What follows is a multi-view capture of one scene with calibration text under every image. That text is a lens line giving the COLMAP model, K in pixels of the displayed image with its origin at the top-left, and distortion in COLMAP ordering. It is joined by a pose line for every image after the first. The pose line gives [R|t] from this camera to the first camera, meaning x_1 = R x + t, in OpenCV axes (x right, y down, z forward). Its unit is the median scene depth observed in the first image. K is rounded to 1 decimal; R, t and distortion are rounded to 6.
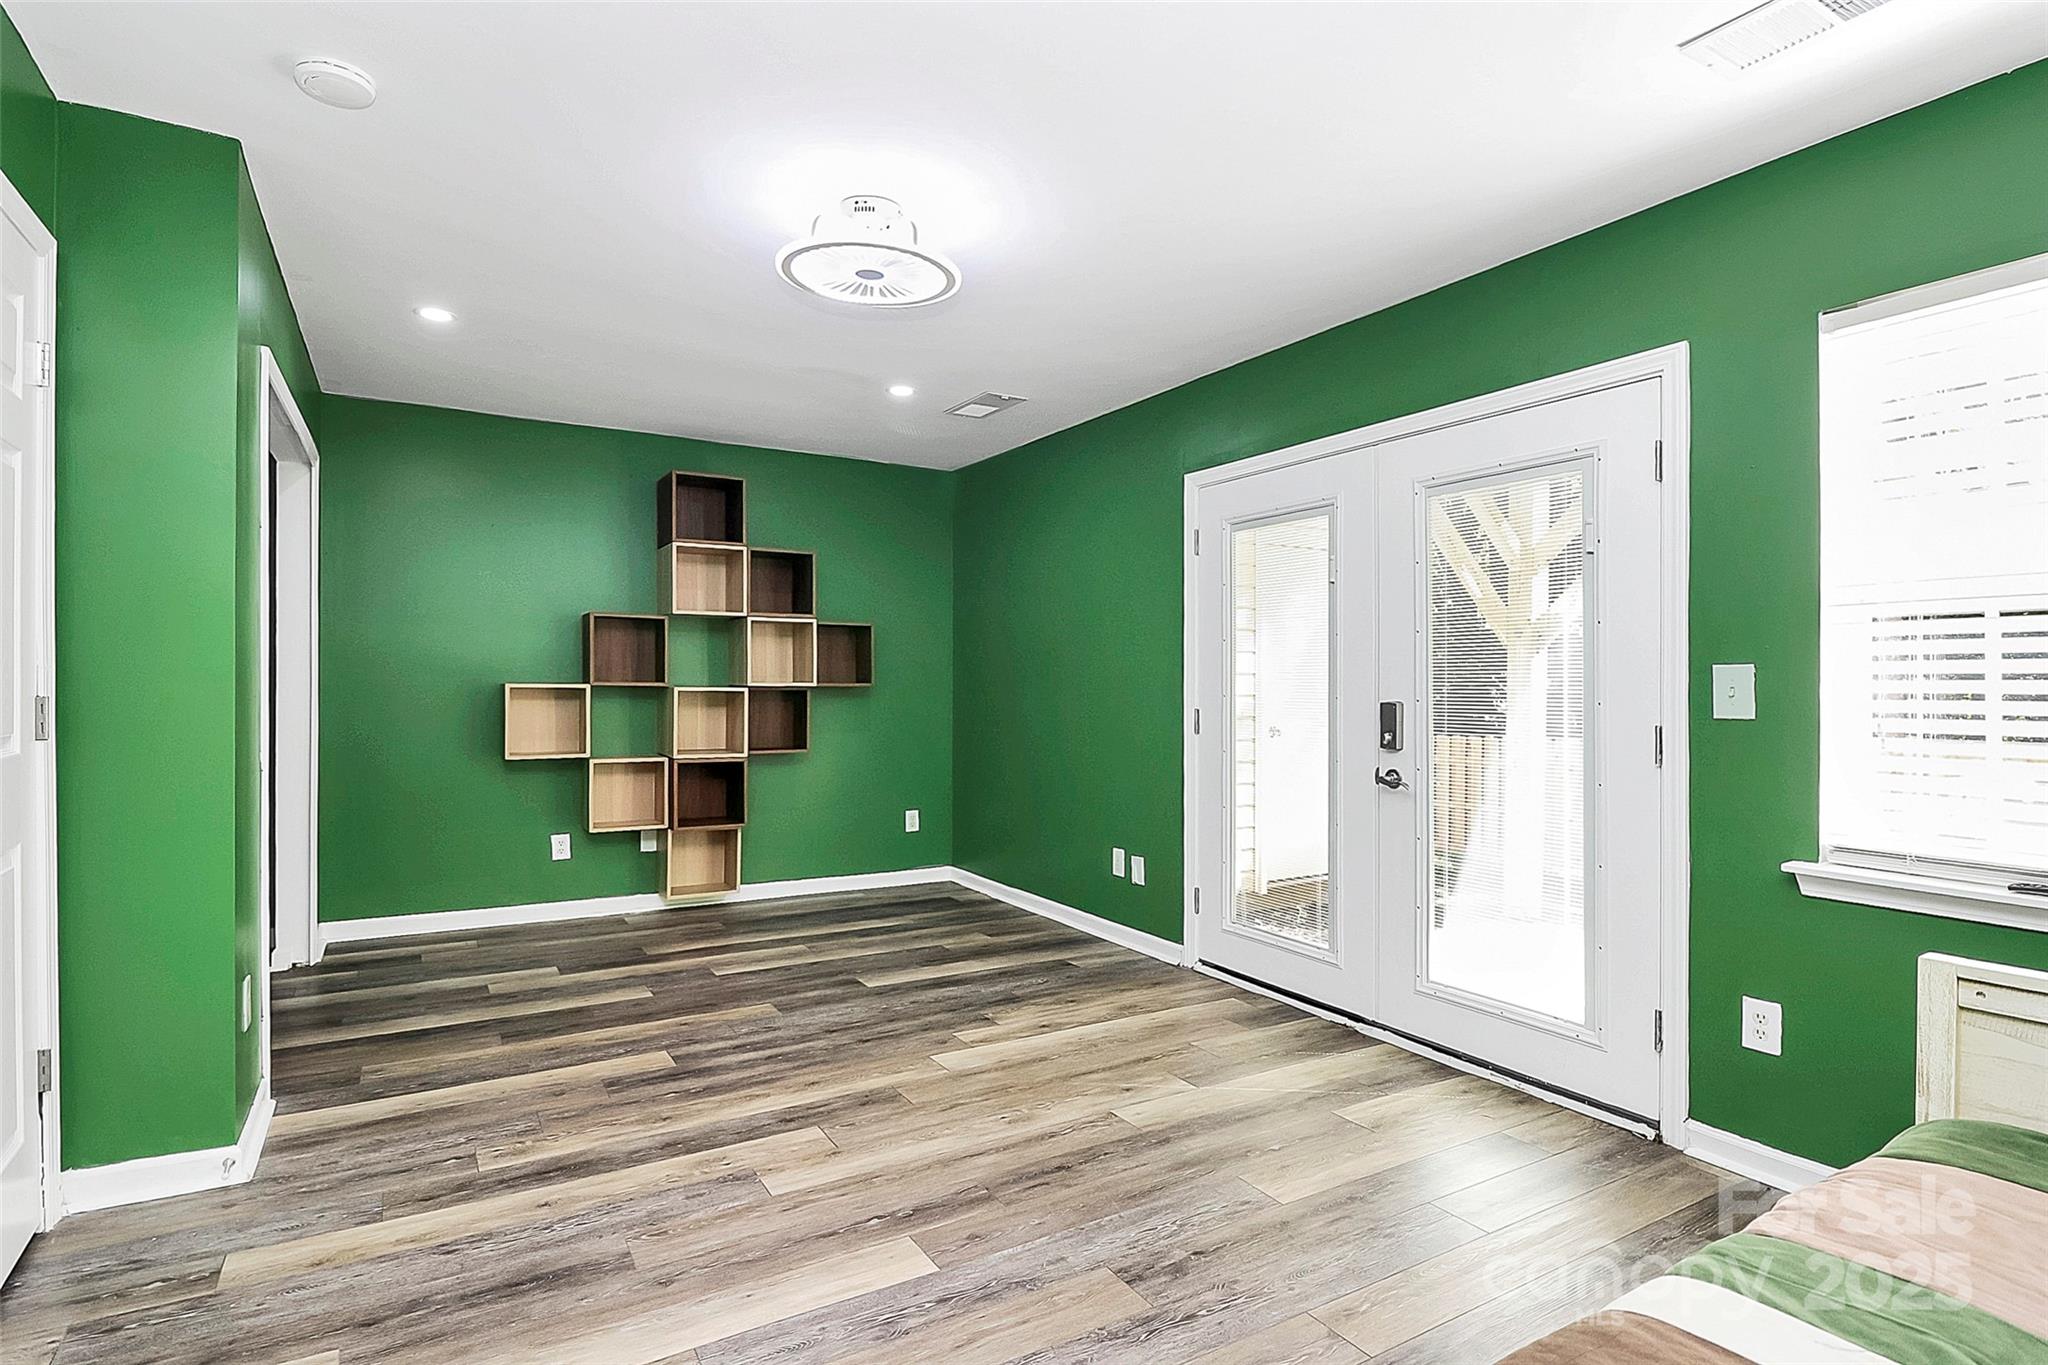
lens RADIAL K [[995.2, 0, 1024.8], [0, 995.2, 702.0], [0, 0, 1]] dist [-0.002671, -0.000447]
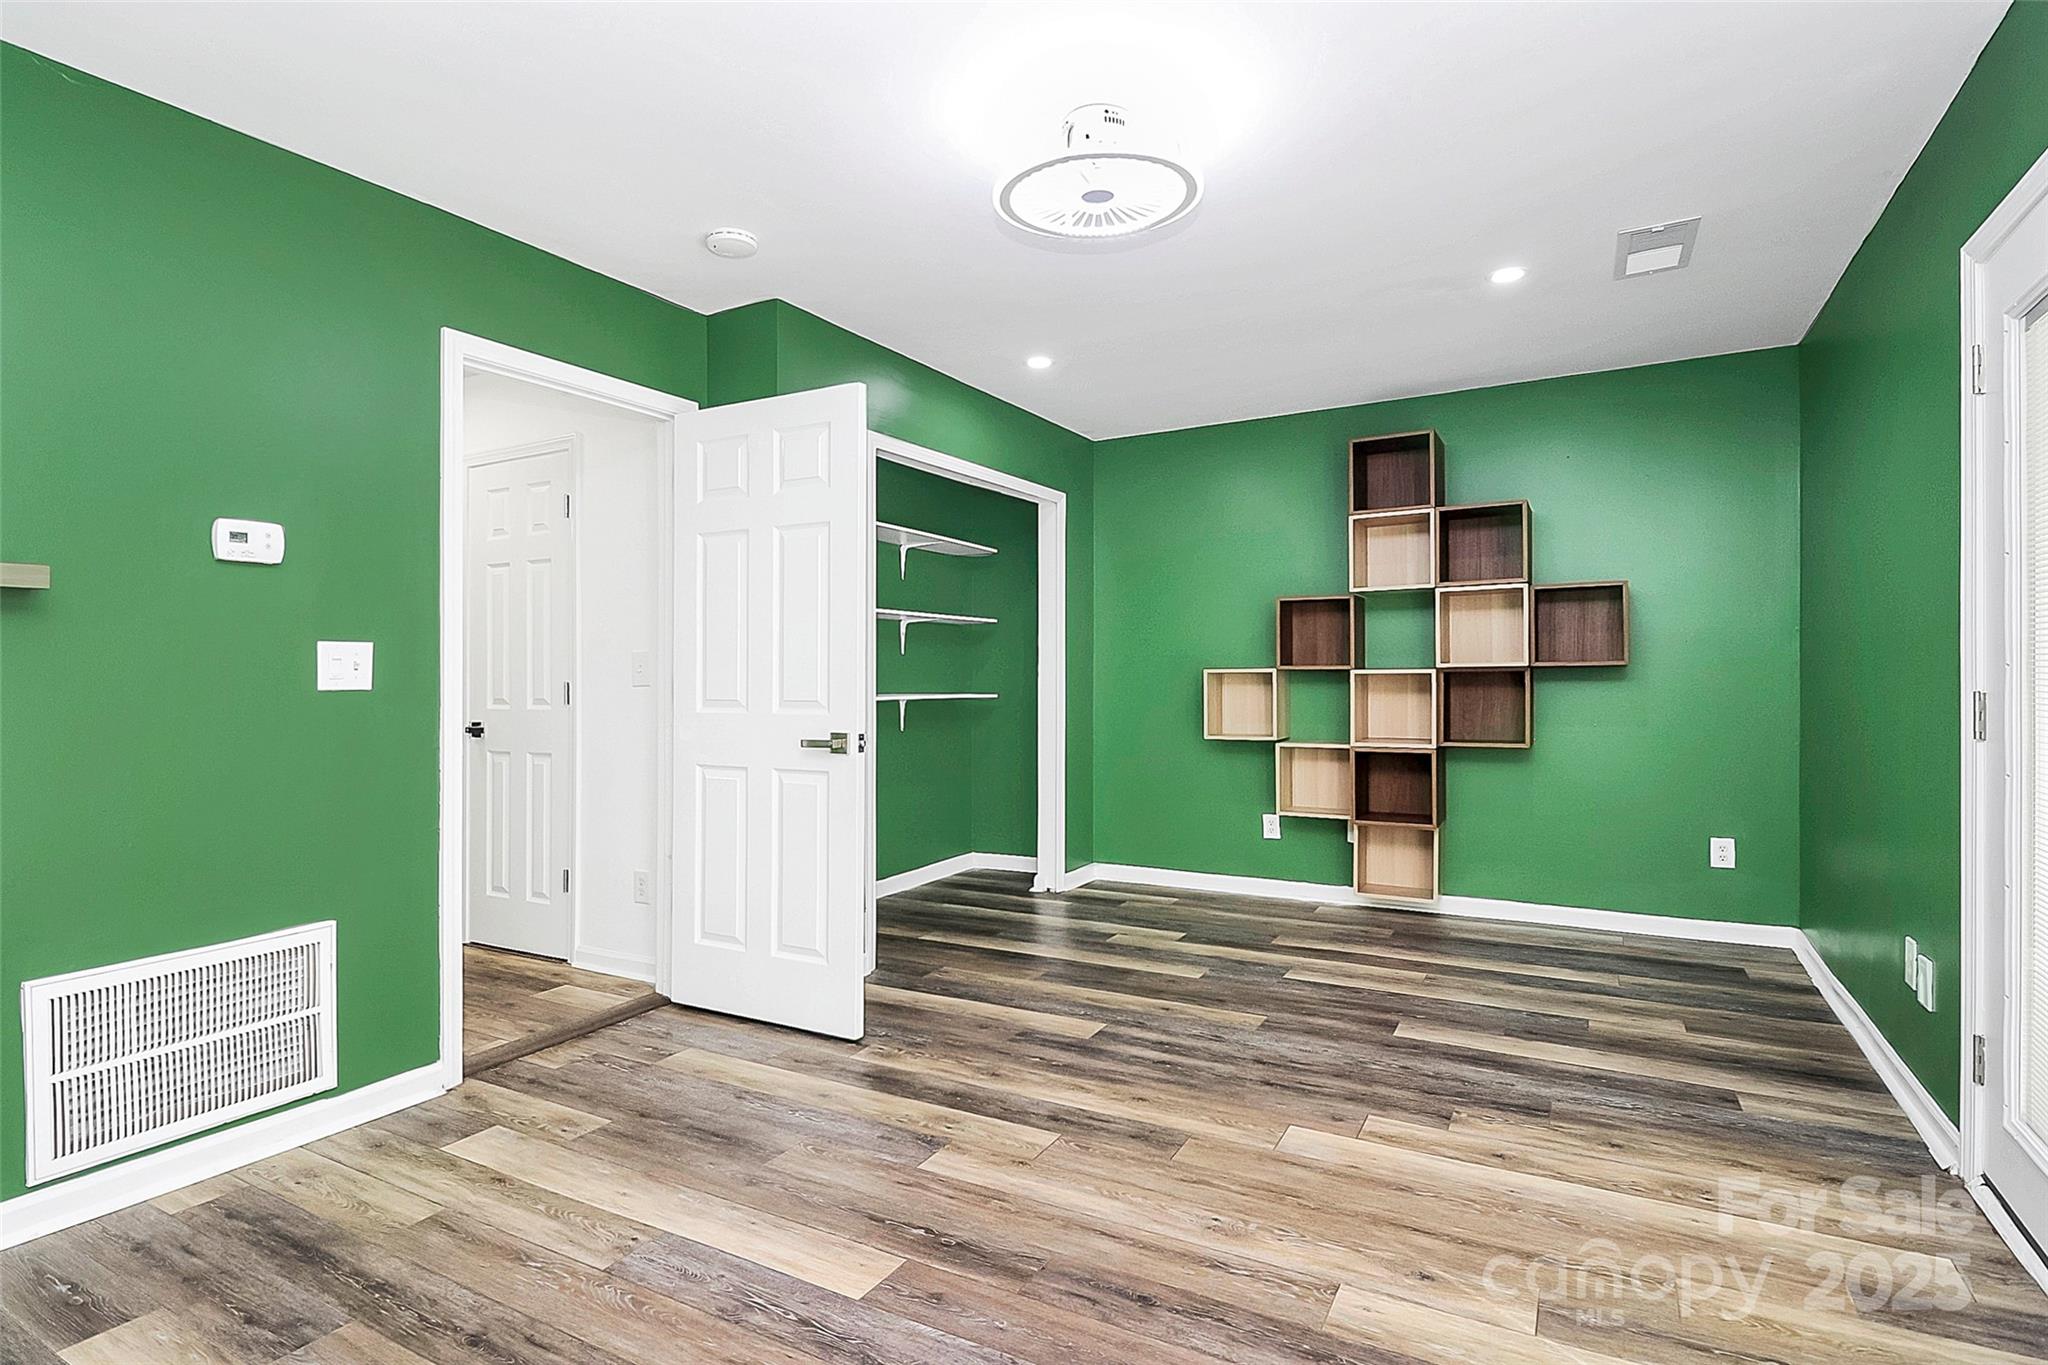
lens RADIAL K [[994.4, 0, 1024.0], [0, 994.4, 682.5], [0, 0, 1]] dist [0.020782, -0.025746]
pose [[0.521596, -0.005940, -0.853172, 0.379541], [-0.001965, 0.999965, -0.008163, 0.006878], [0.853190, 0.005934, 0.521566, 0.317900]]
